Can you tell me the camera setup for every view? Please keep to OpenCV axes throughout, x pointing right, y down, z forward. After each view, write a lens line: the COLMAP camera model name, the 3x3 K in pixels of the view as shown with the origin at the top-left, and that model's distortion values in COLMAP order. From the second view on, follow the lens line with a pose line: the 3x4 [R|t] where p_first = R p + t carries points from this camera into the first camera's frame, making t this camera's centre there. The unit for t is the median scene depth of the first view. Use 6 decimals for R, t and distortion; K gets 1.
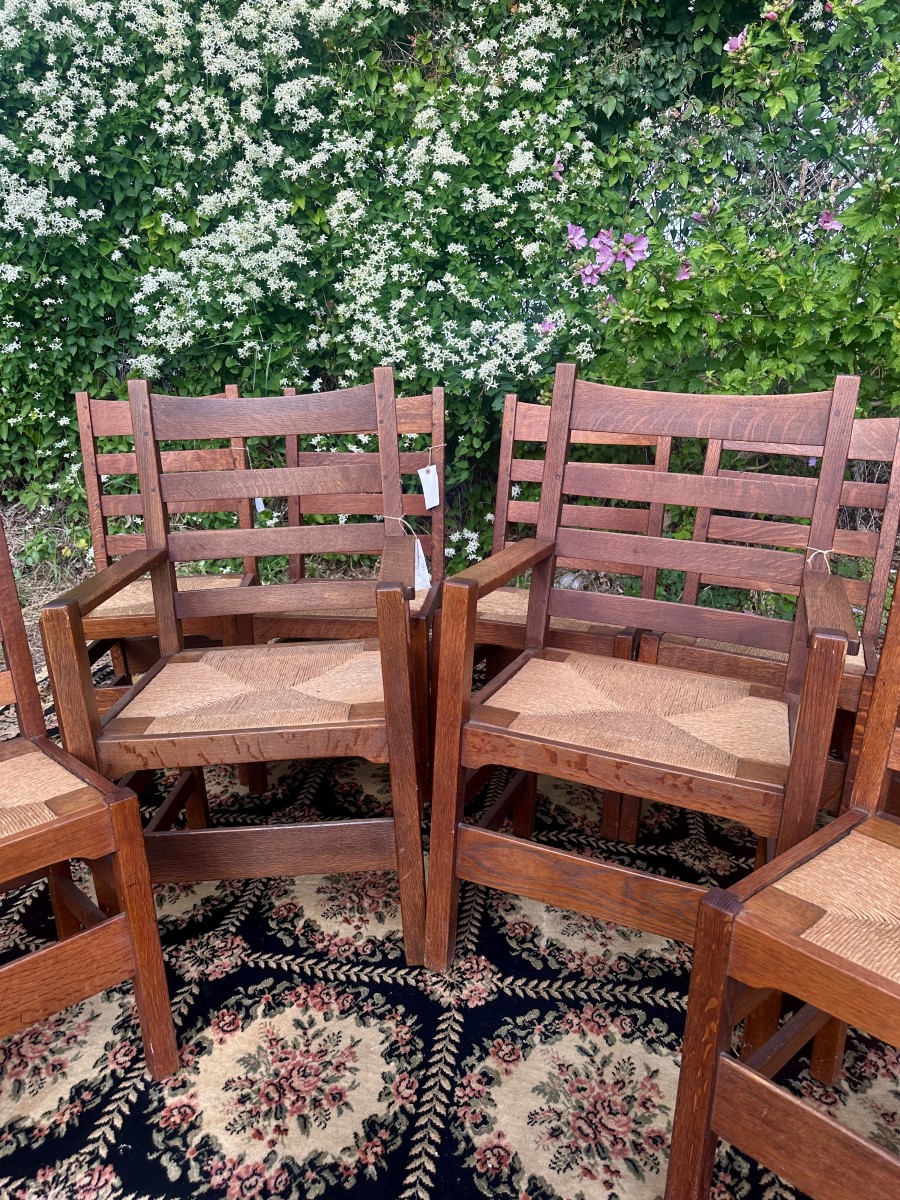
lens RADIAL K [[844.1, 0, 445.2], [0, 844.1, 601.9], [0, 0, 1]] dist [0.031109, -0.033631]
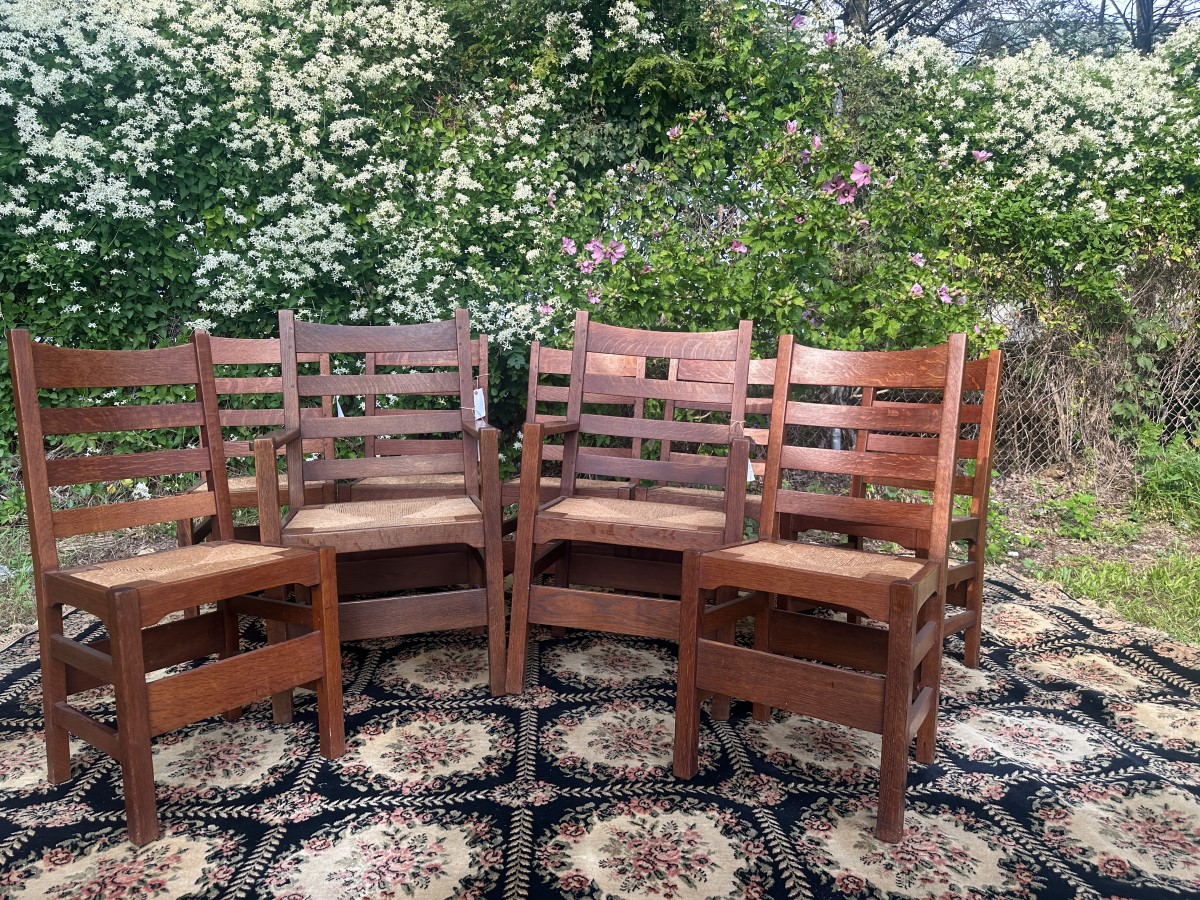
lens RADIAL K [[832.9, 0, 606.3], [0, 832.9, 451.9], [0, 0, 1]] dist [0.051803, -0.067823]
pose [[0.972864, 0.003835, 0.231345, -0.085577], [0.038160, 0.983511, -0.176777, 0.126417], [-0.228208, 0.180808, 0.956676, -0.223167]]
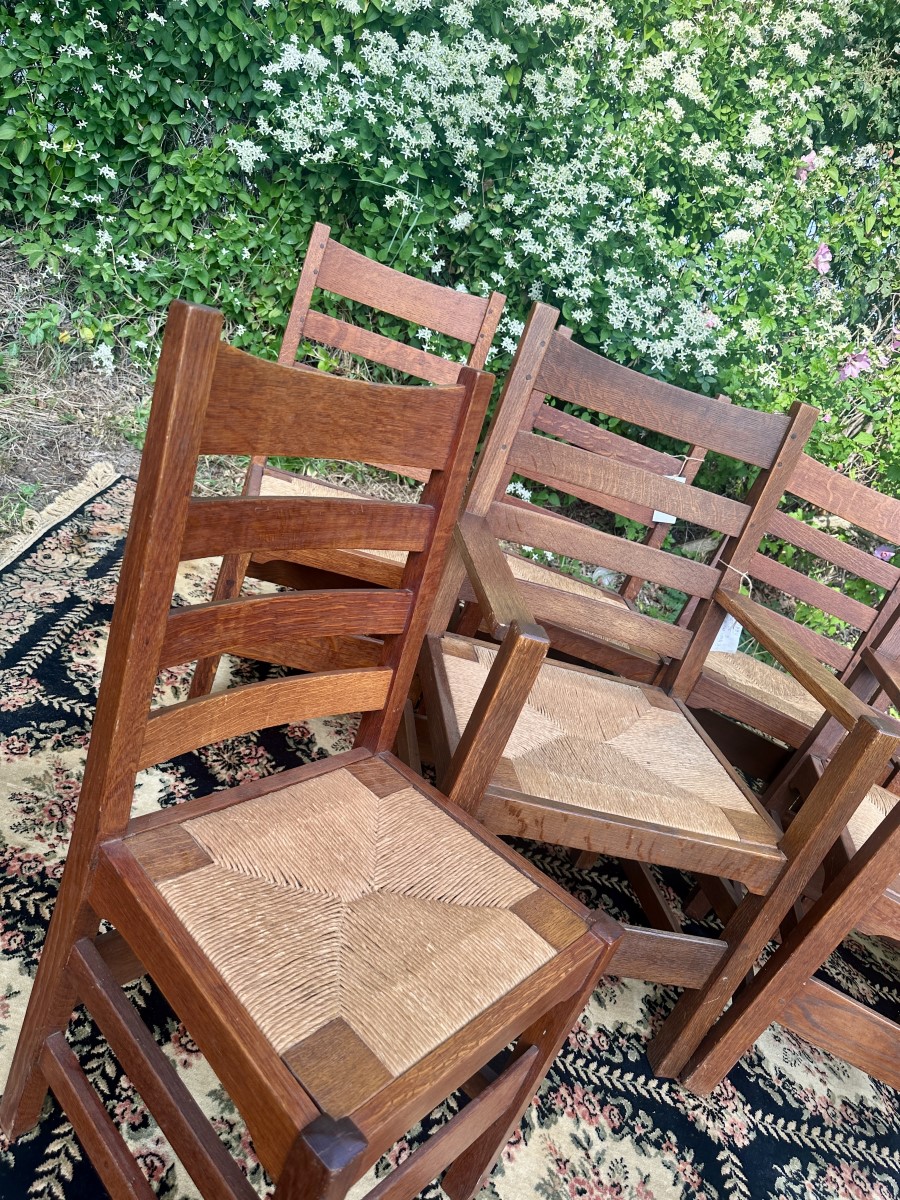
lens RADIAL K [[850.5, 0, 452.4], [0, 850.5, 606.0], [0, 0, 1]] dist [0.000954, -0.006020]
pose [[0.910519, 0.302284, 0.282099, -0.301042], [-0.340691, 0.935092, 0.097631, -0.027903], [-0.234276, -0.185004, 0.954405, 0.123190]]
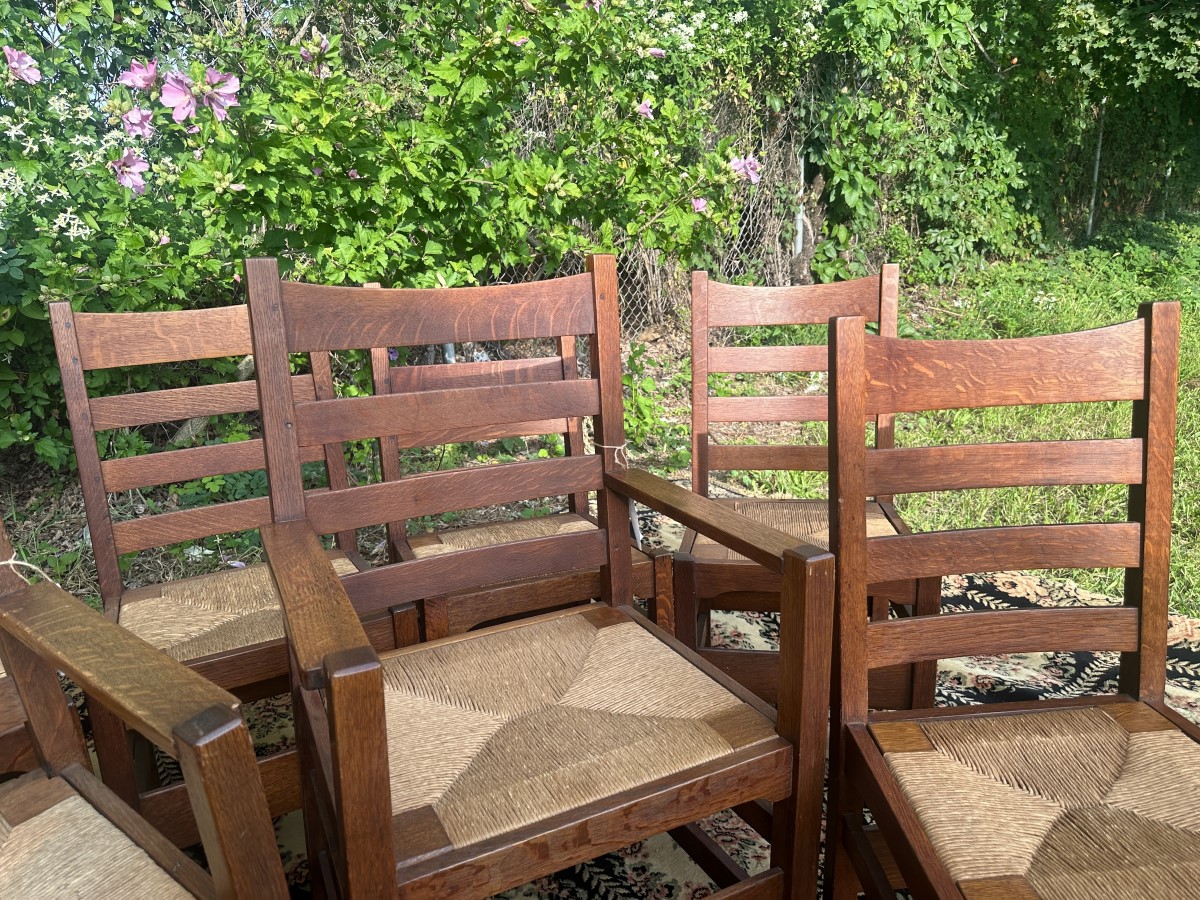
lens RADIAL K [[834.2, 0, 599.0], [0, 834.2, 440.4], [0, 0, 1]] dist [0.091490, -0.147363]
pose [[0.641689, -0.236213, 0.729684, -0.099808], [0.244013, 0.964833, 0.097749, -0.072302], [-0.727113, 0.115328, 0.676762, 0.188984]]
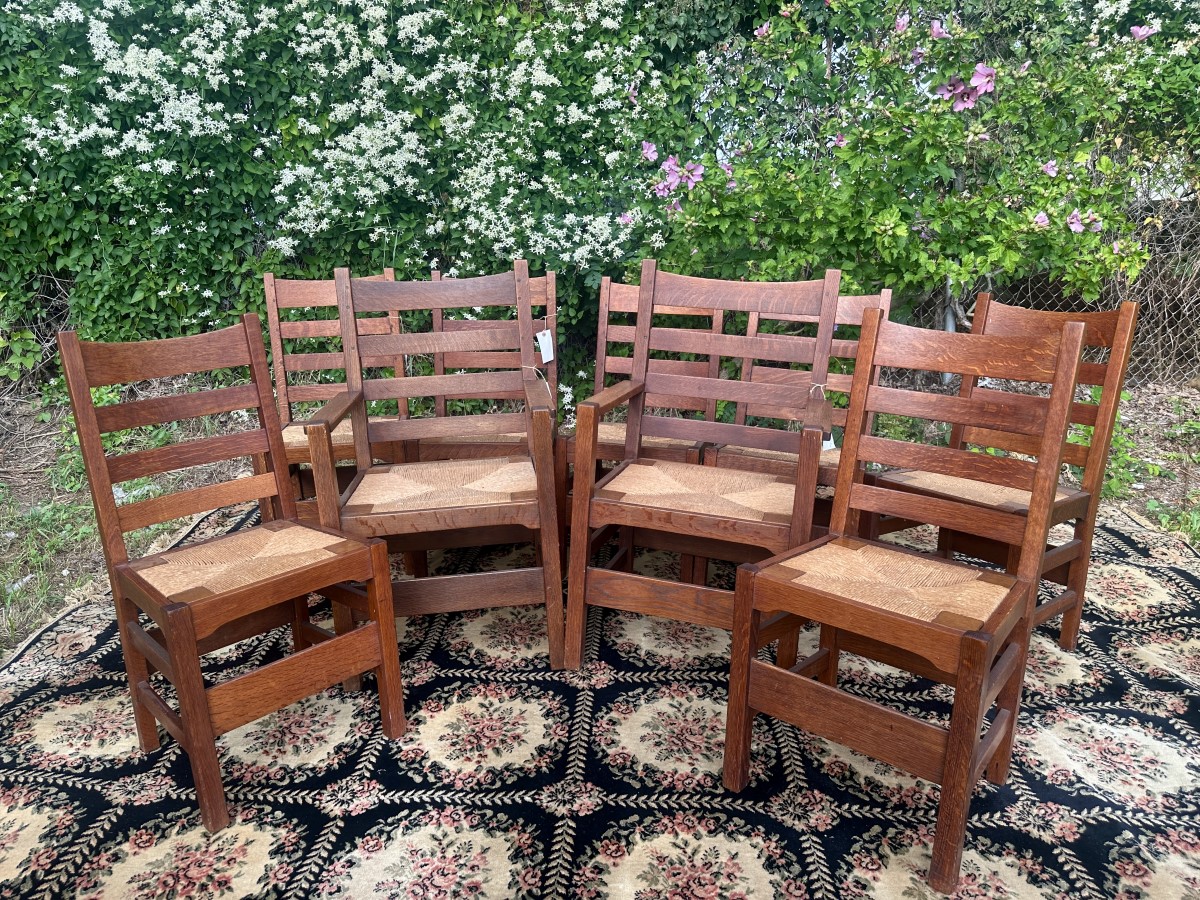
lens RADIAL K [[834.3, 0, 596.9], [0, 834.3, 454.4], [0, 0, 1]] dist [0.052945, -0.069325]
pose [[0.995277, -0.018174, 0.095364, -0.044586], [0.019635, 0.999703, -0.014411, 0.035486], [-0.095074, 0.016215, 0.995338, -0.204146]]
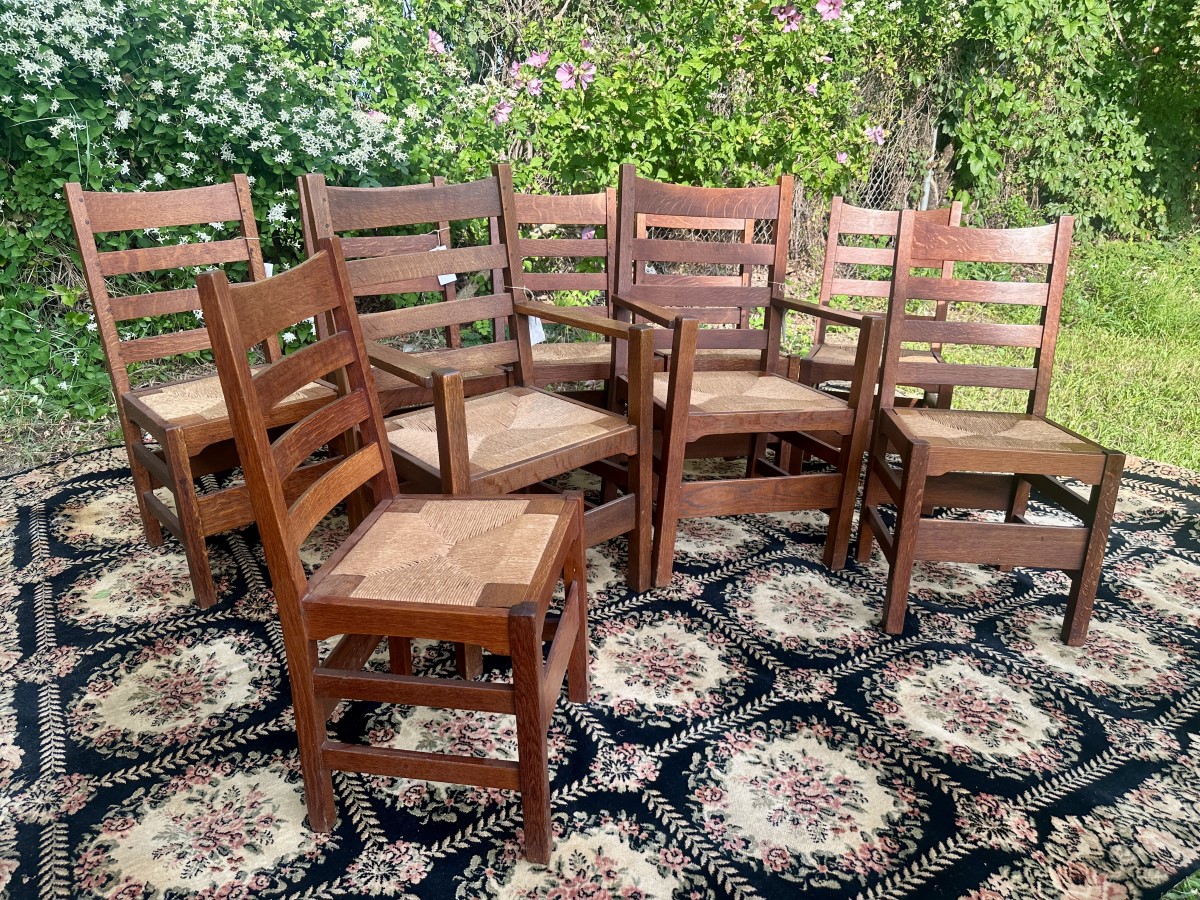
lens RADIAL K [[825.5, 0, 595.7], [0, 825.5, 454.1], [0, 0, 1]] dist [0.035379, -0.044124]
pose [[0.752849, -0.206896, 0.624830, -0.426426], [0.151775, 0.978297, 0.141065, -0.006329], [-0.640455, -0.011367, 0.767912, -0.012924]]
